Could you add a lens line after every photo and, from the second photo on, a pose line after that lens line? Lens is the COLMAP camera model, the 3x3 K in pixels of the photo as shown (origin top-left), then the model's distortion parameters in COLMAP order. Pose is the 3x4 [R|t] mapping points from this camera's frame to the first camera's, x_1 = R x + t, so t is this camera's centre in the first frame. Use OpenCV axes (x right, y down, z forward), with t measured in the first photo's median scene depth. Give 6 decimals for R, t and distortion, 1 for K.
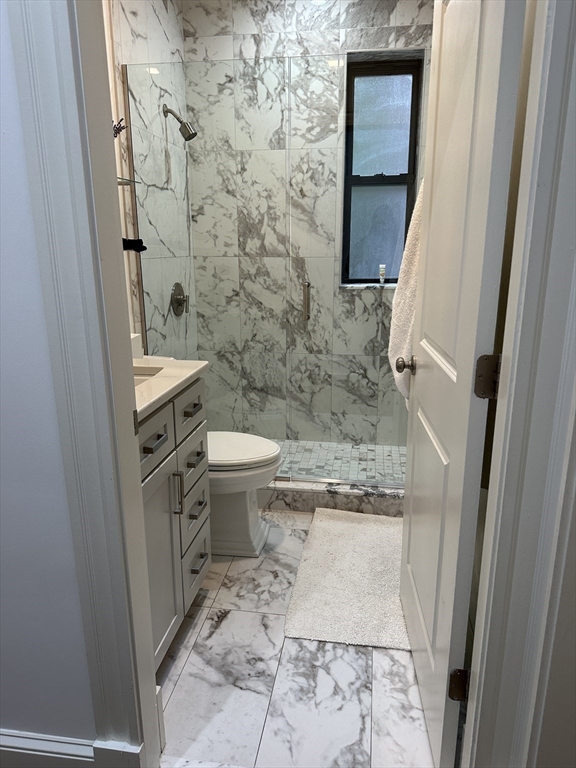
lens RADIAL K [[543.4, 0, 292.2], [0, 543.4, 384.8], [0, 0, 1]] dist [0.085477, -0.086965]
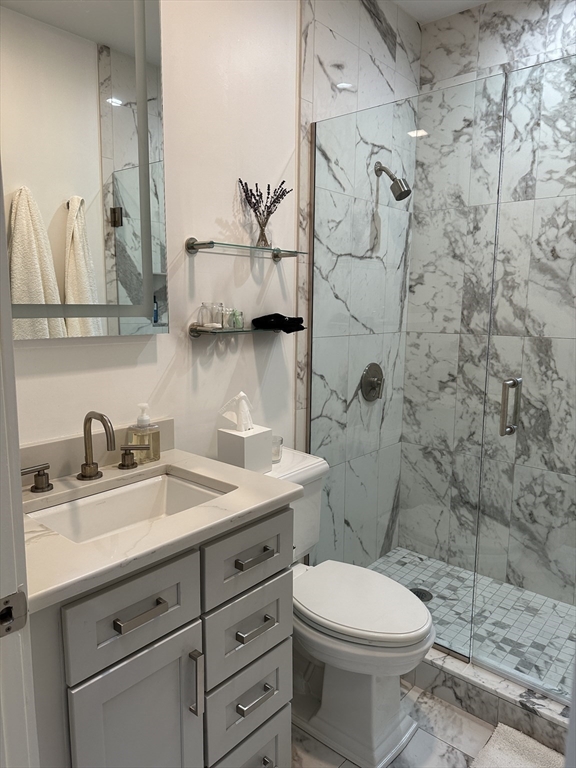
lens RADIAL K [[543.4, 0, 292.2], [0, 543.4, 384.8], [0, 0, 1]] dist [0.085477, -0.086965]
pose [[0.852277, 0.087728, -0.515682, 0.116327], [-0.143999, 0.987094, -0.070065, -0.074646], [0.502880, 0.133973, 0.853910, 0.217282]]
